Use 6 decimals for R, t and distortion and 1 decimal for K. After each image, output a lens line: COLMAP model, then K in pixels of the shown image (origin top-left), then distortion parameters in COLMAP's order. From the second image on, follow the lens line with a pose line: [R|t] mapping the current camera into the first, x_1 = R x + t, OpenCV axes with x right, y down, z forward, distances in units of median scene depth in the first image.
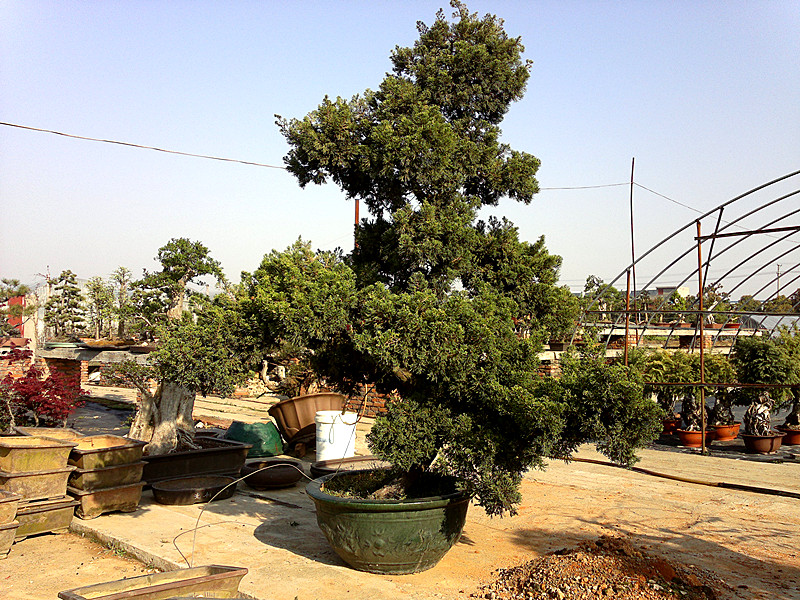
lens RADIAL K [[755.9, 0, 398.9], [0, 755.9, 303.0], [0, 0, 1]] dist [0.010096, 0.000000]
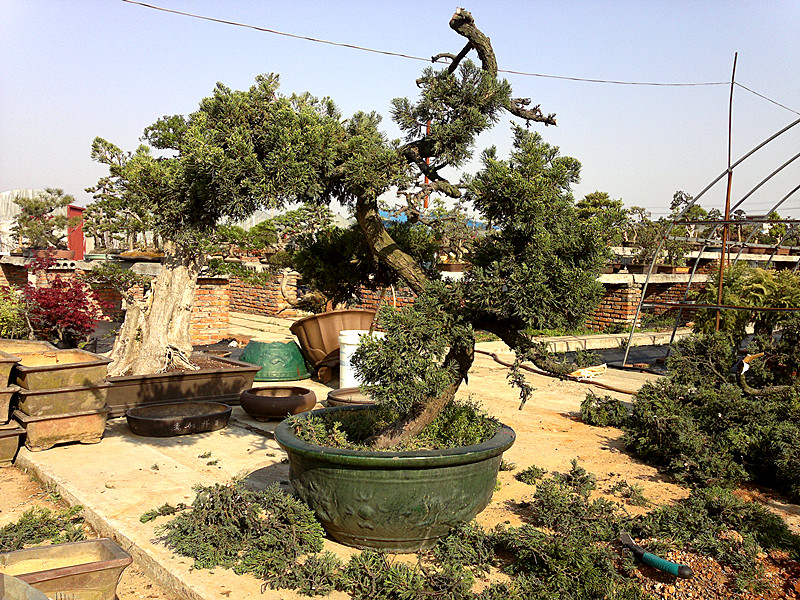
lens RADIAL K [[755.9, 0, 403.2], [0, 755.9, 297.1], [0, 0, 1]] dist [0.010096, 0.000000]
pose [[0.995559, 0.021734, -0.091595, 0.033456], [-0.013599, 0.995981, 0.088525, 0.029359], [0.093151, -0.086886, 0.991854, 0.163635]]
